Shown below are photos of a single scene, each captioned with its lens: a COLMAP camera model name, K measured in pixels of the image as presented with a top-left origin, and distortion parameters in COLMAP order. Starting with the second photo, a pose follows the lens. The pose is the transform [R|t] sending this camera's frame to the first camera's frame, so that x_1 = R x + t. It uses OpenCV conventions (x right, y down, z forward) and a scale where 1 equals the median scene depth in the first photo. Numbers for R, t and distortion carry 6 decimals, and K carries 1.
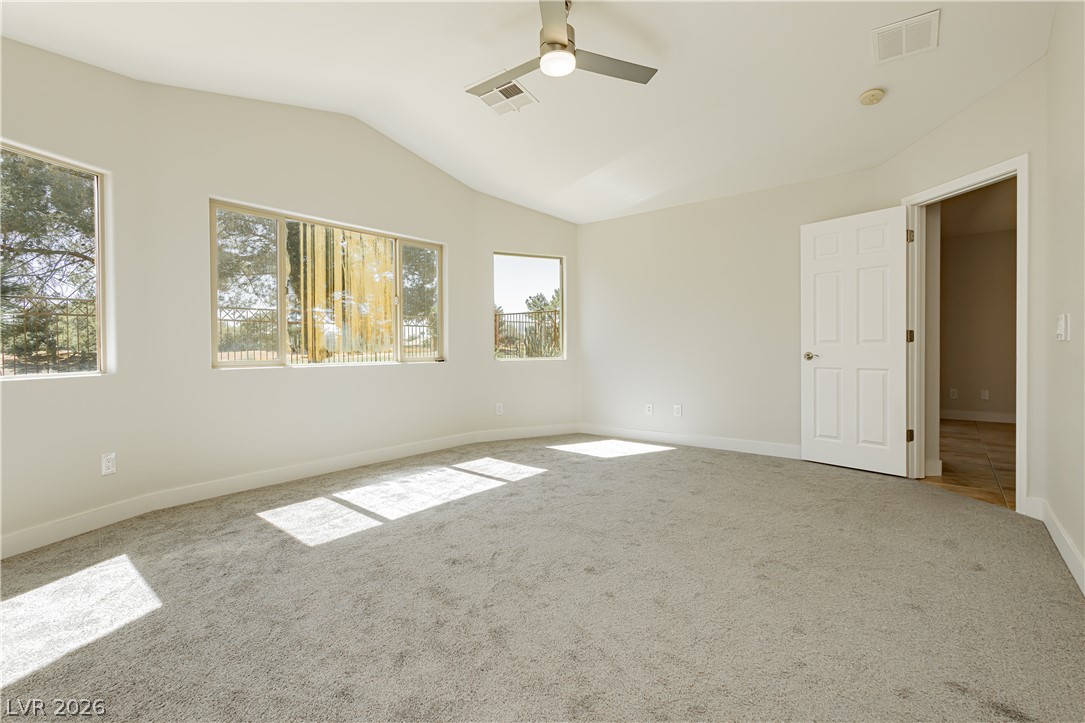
lens RADIAL K [[508.9, 0, 539.0], [0, 508.9, 355.5], [0, 0, 1]] dist [0.005563, -0.001154]
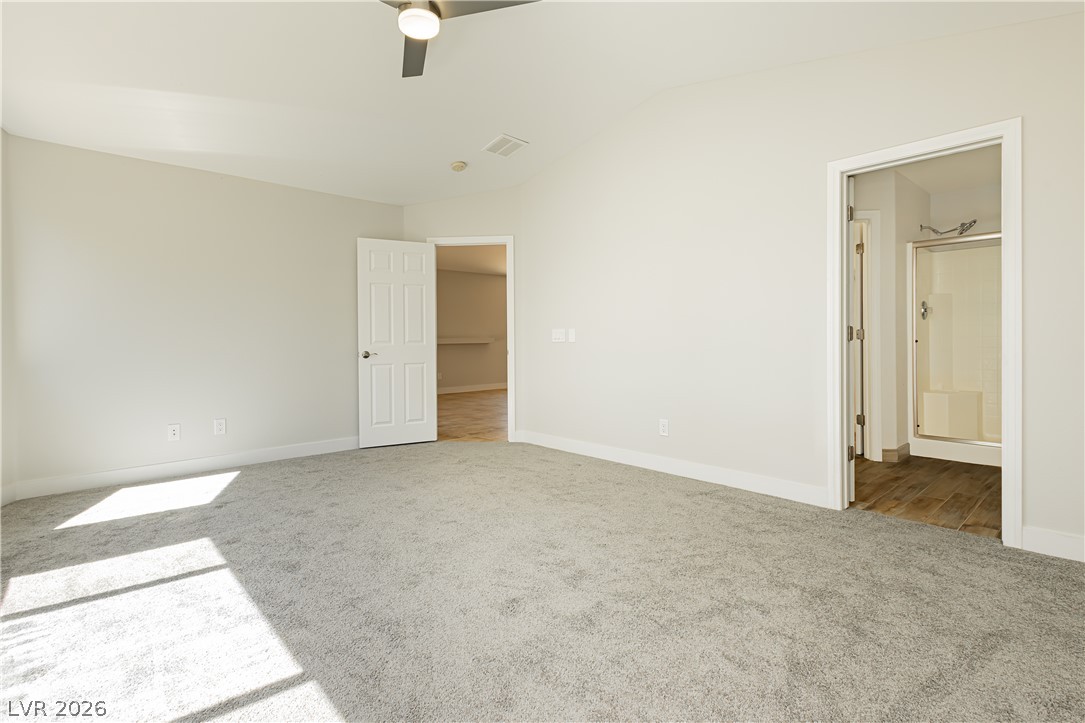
lens RADIAL K [[505.2, 0, 551.1], [0, 505.2, 349.4], [0, 0, 1]] dist [0.000134, 0.000183]
pose [[0.134386, -0.007685, 0.990899, -0.594894], [0.020575, 0.999776, 0.004963, -0.008798], [-0.990715, 0.019721, 0.134514, 0.508947]]
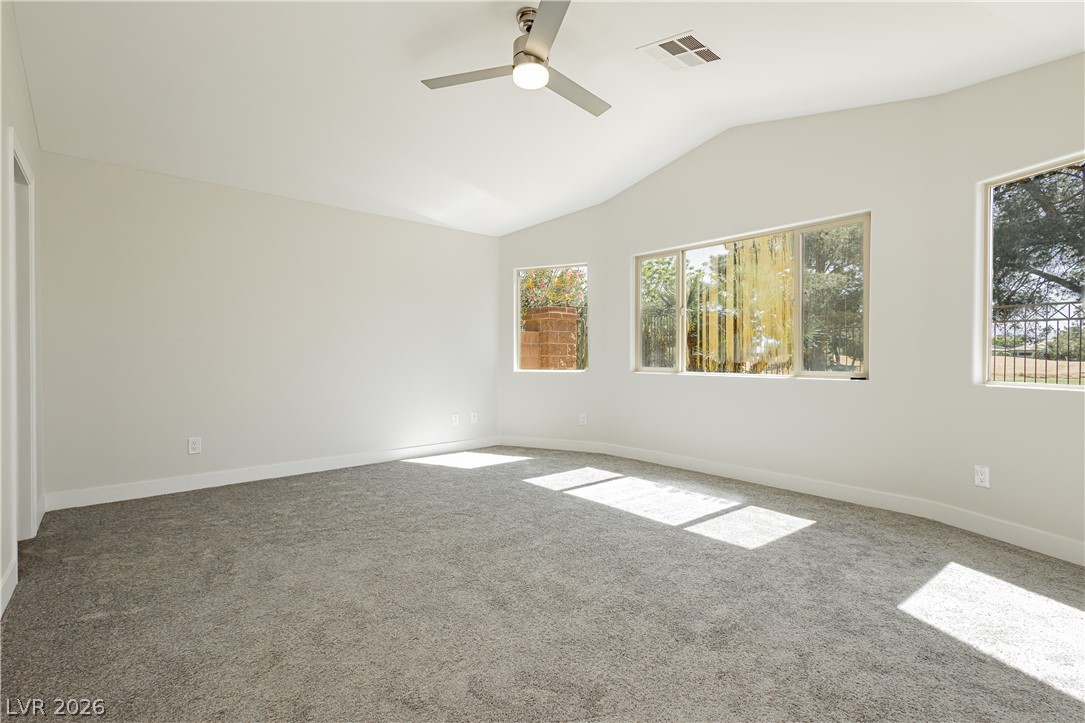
lens RADIAL K [[485.0, 0, 542.5], [0, 485.0, 361.5], [0, 0, 1]] dist [-0.000800, -0.000090]
pose [[-0.158917, 0.005596, -0.987276, 0.706764], [-0.017429, 0.999812, 0.008472, -0.012477], [0.987138, 0.018553, -0.158789, 0.870581]]
